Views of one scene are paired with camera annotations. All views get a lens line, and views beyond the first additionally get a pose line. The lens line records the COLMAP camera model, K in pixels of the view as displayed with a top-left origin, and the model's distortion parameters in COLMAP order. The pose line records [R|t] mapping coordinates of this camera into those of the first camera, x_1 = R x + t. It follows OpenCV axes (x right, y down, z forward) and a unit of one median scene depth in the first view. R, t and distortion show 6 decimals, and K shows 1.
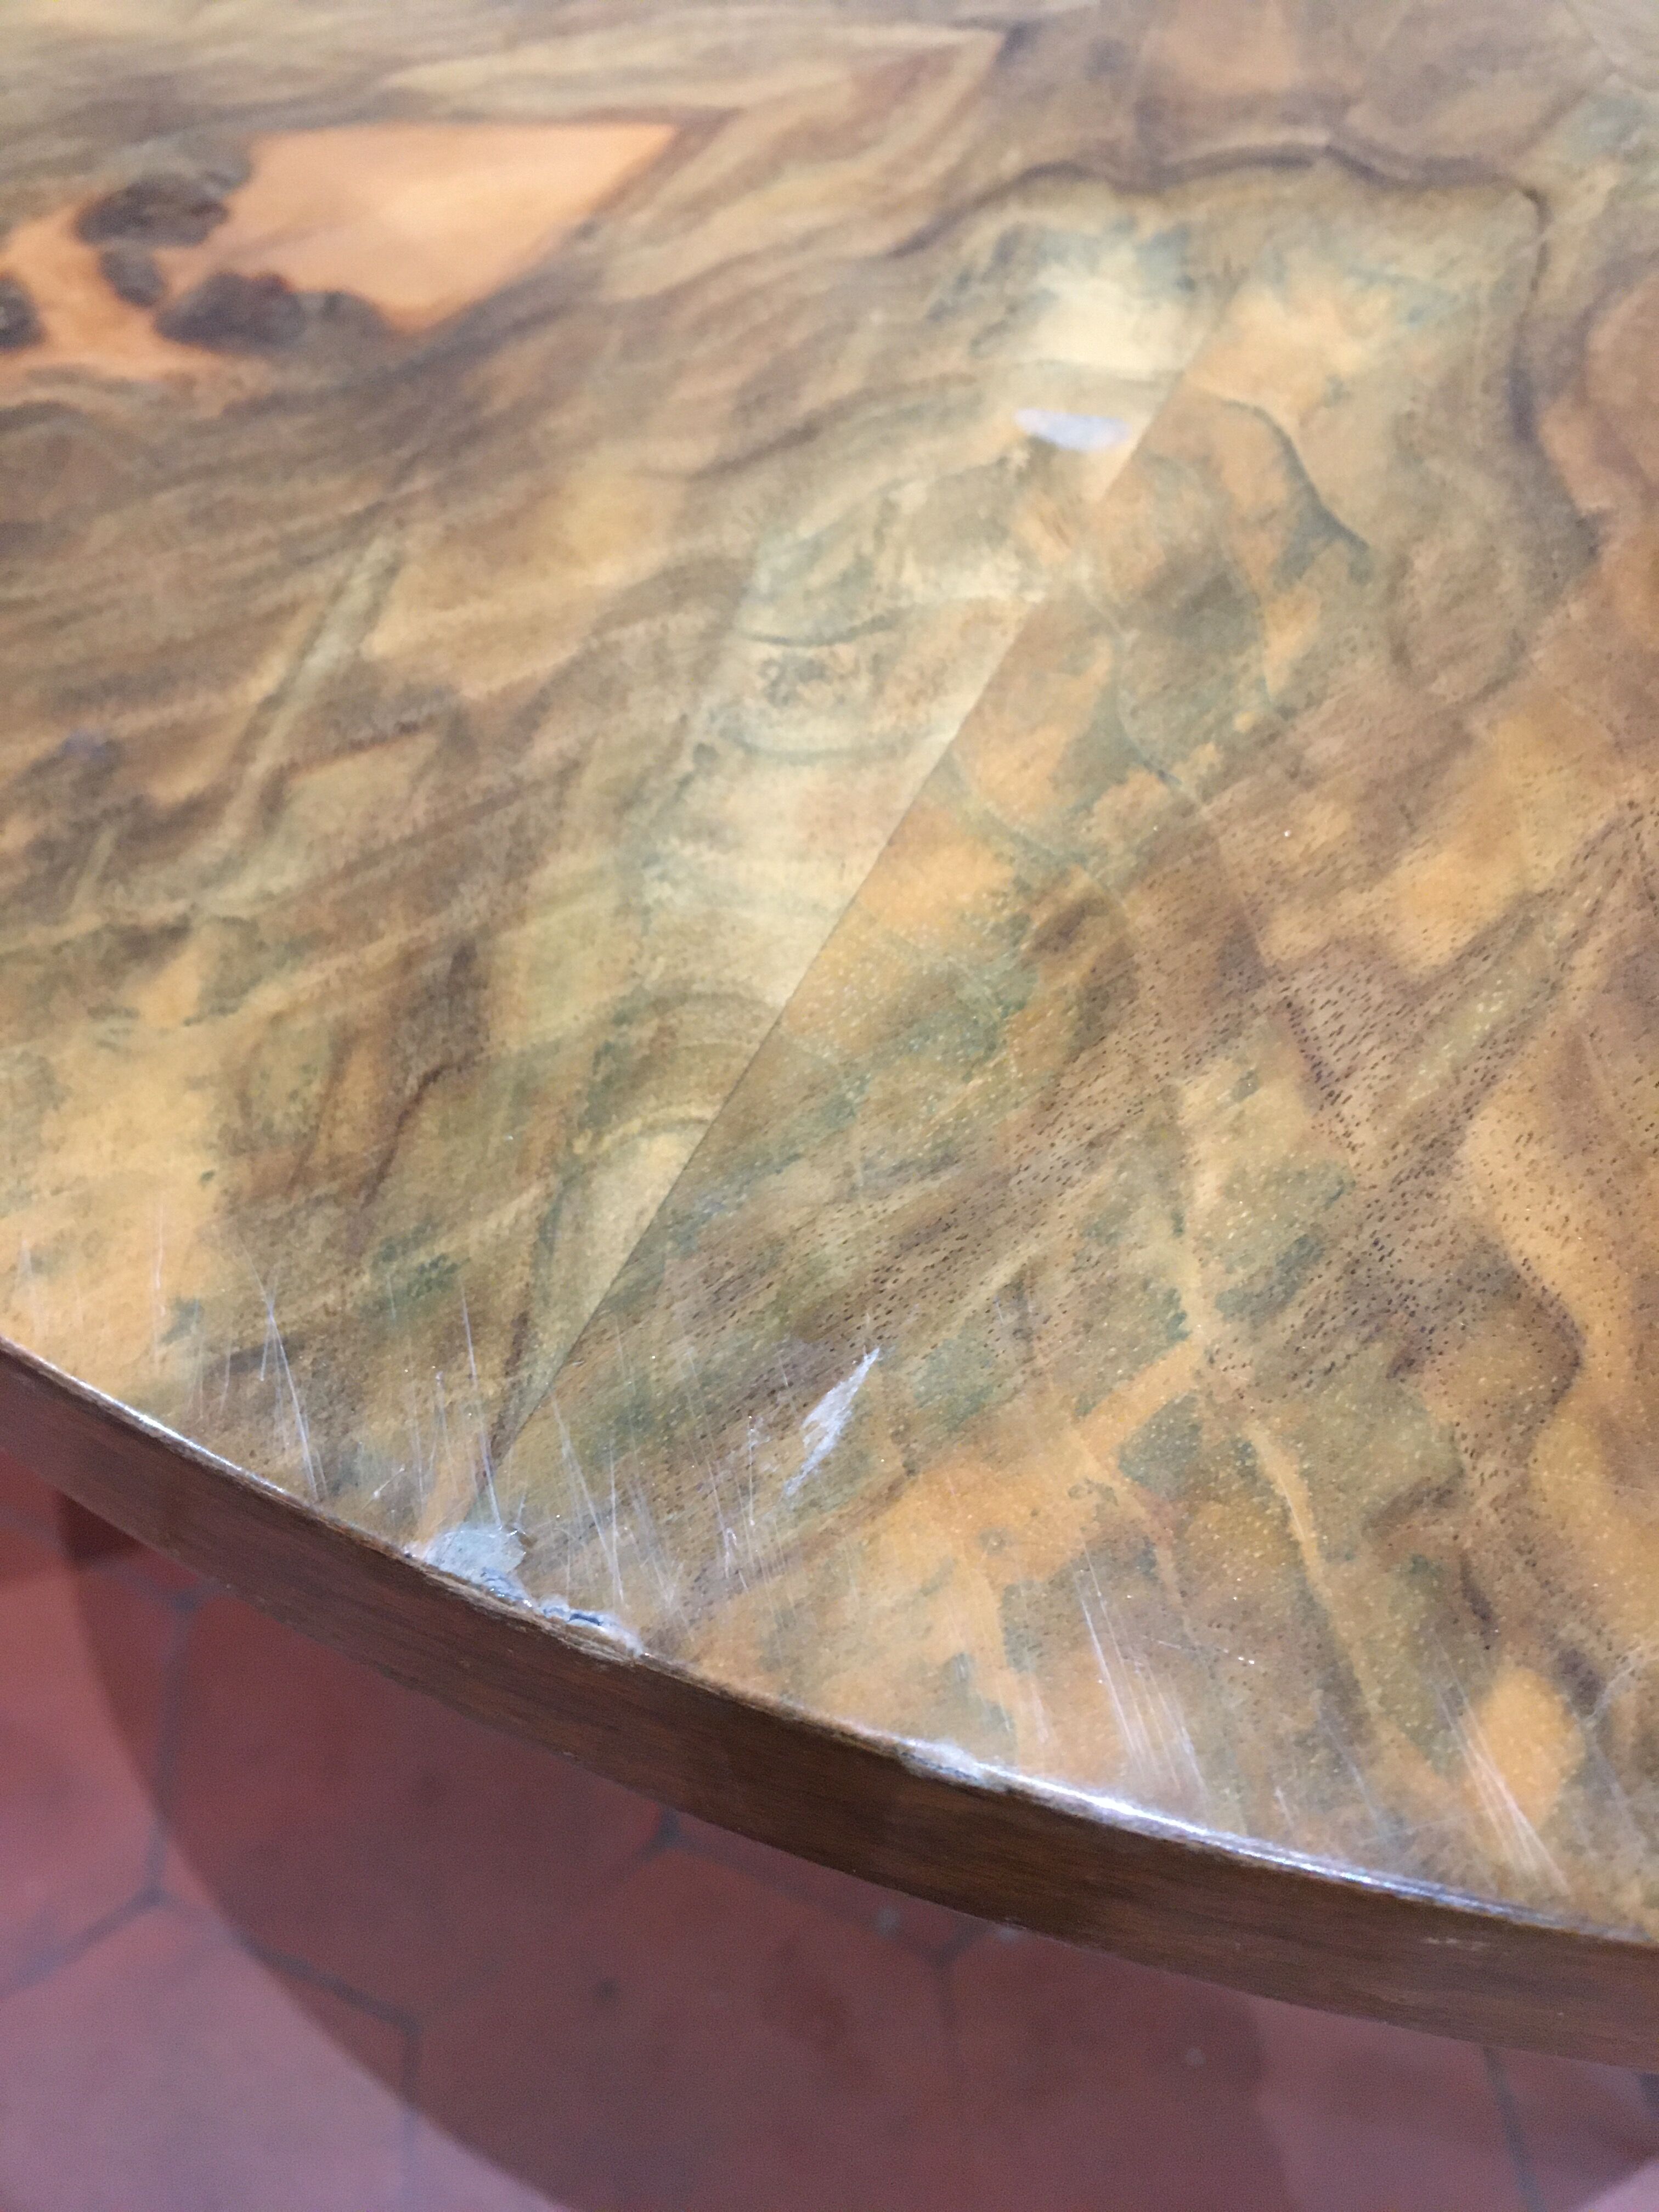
lens RADIAL K [[1852.0, 0, 829.5], [0, 1852.0, 1106.0], [0, 0, 1]] dist [0.070170, -0.112024]
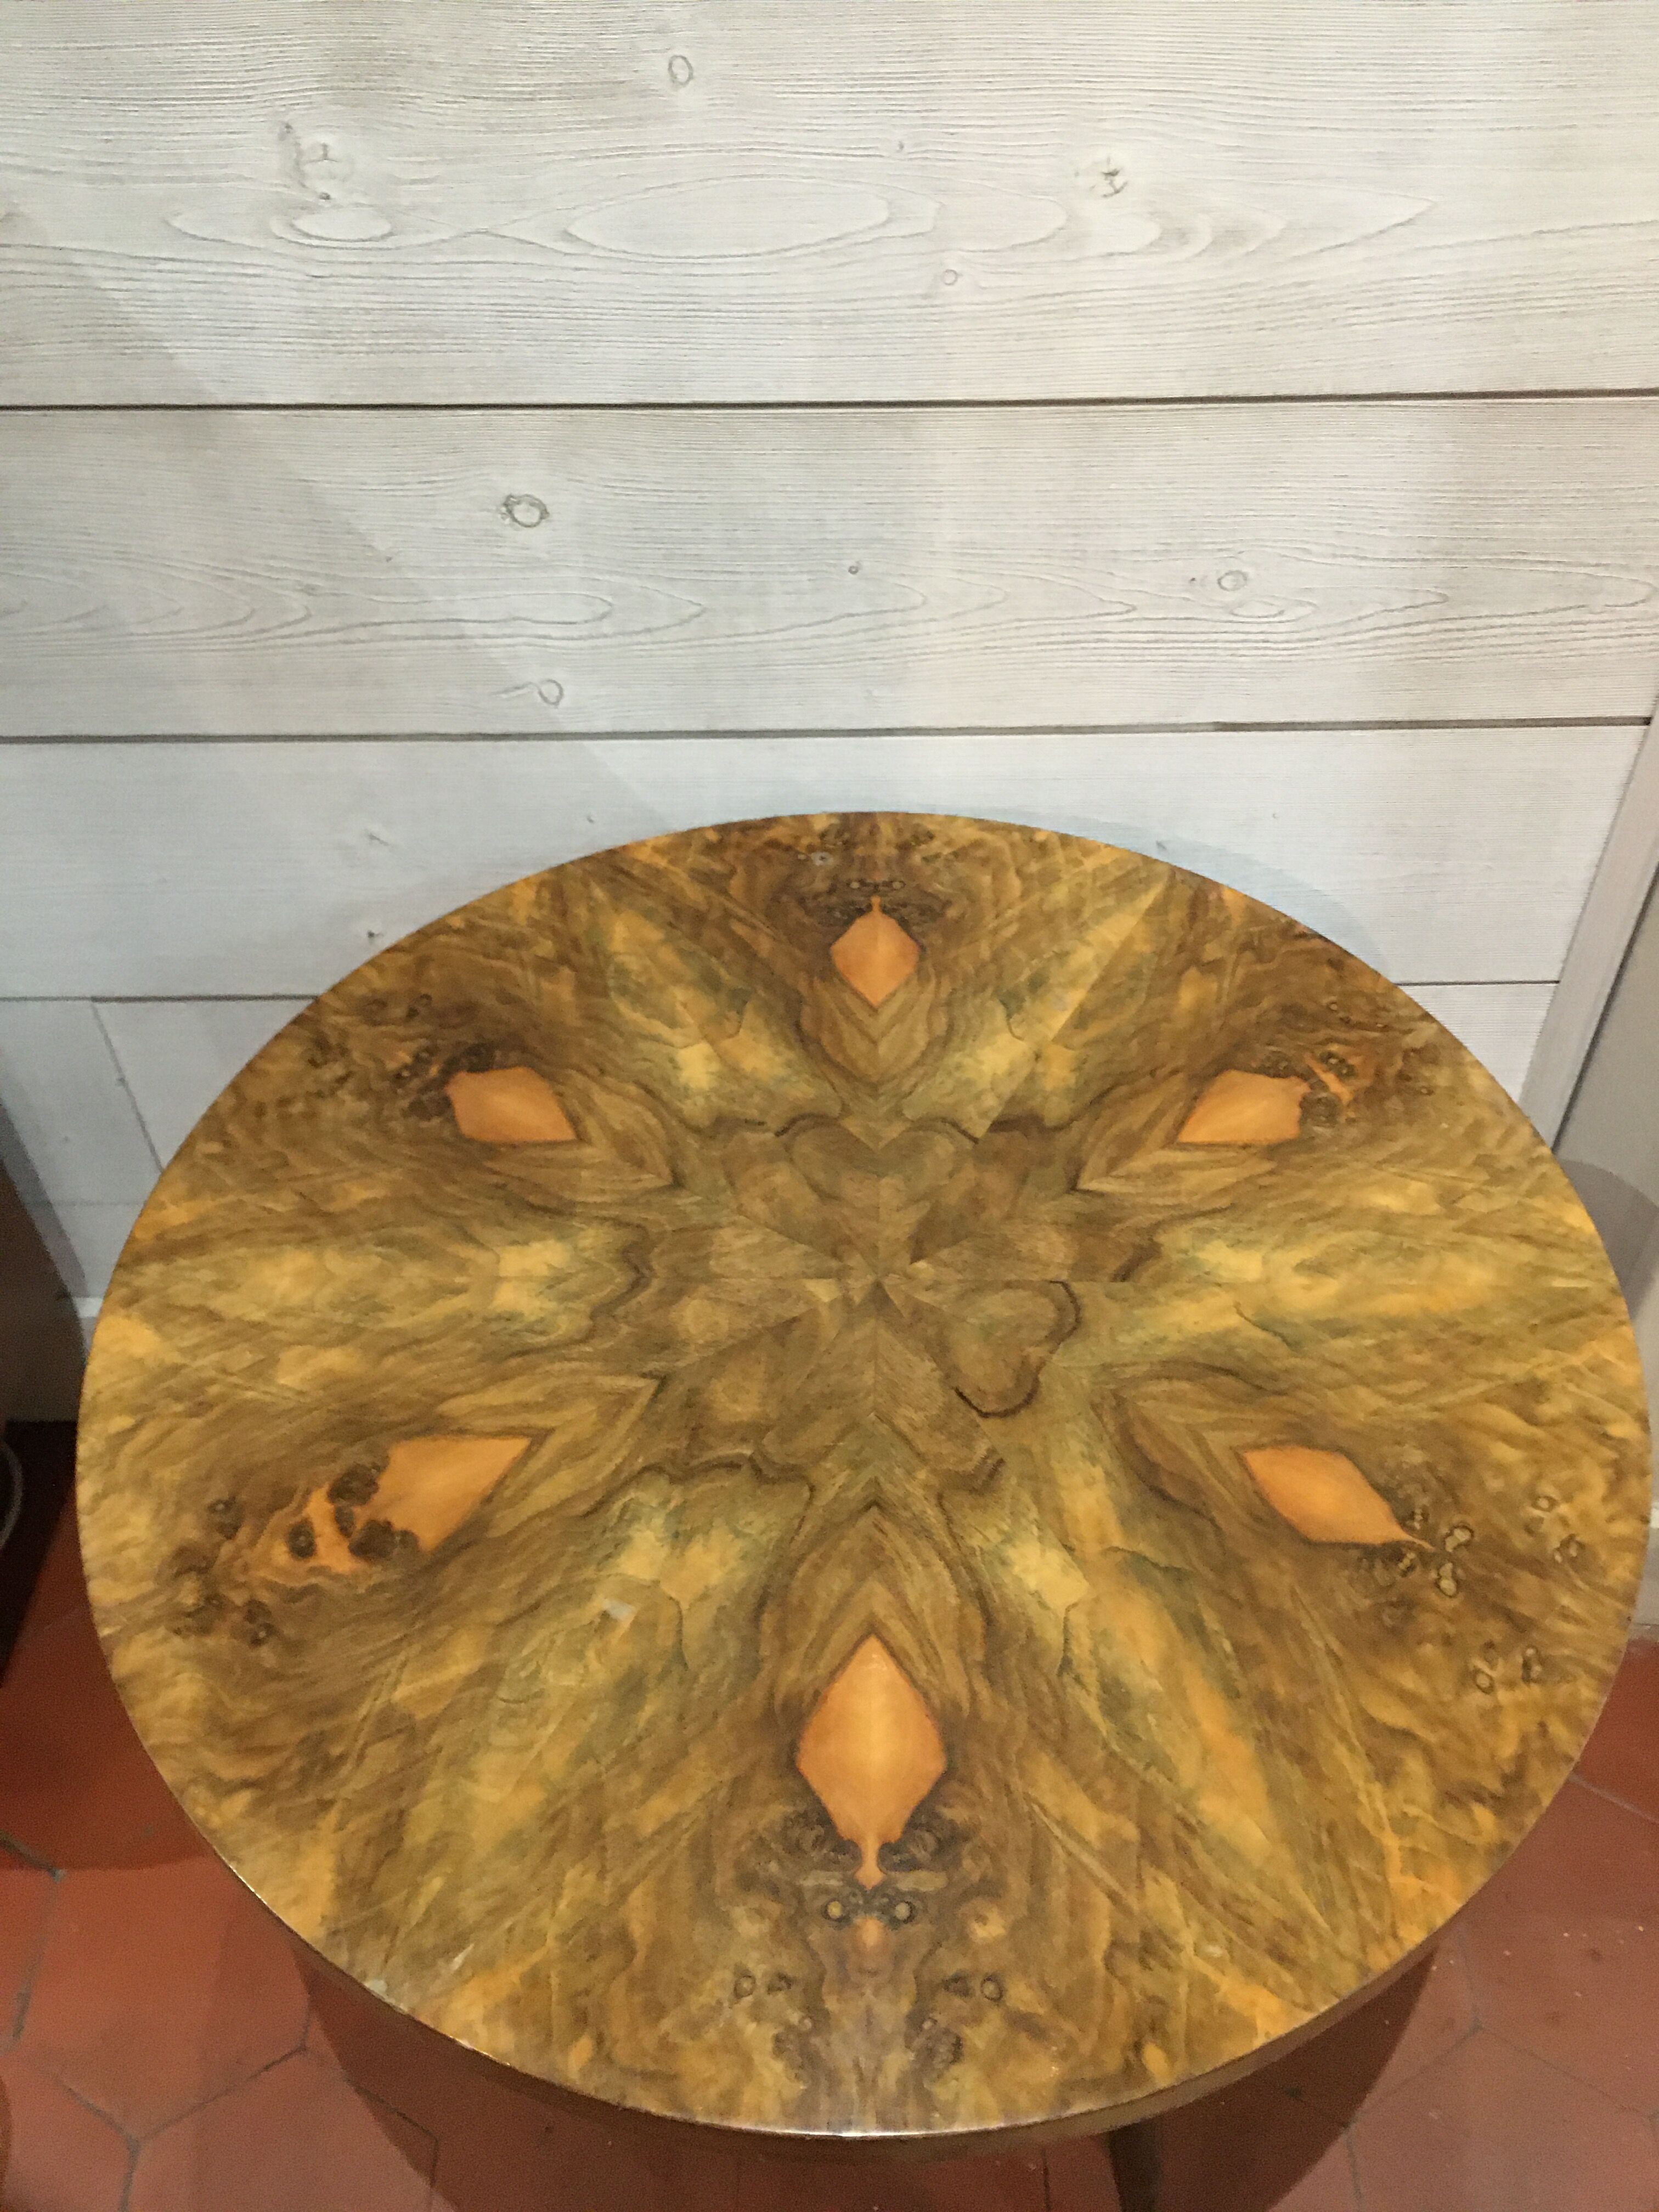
lens RADIAL K [[1852.0, 0, 829.5], [0, 1852.0, 1106.0], [0, 0, 1]] dist [0.070170, -0.112024]
pose [[0.992193, 0.050406, -0.114075, 0.973125], [-0.058985, 0.995577, -0.073126, -1.204331], [0.109885, 0.079283, 0.990777, -2.655524]]
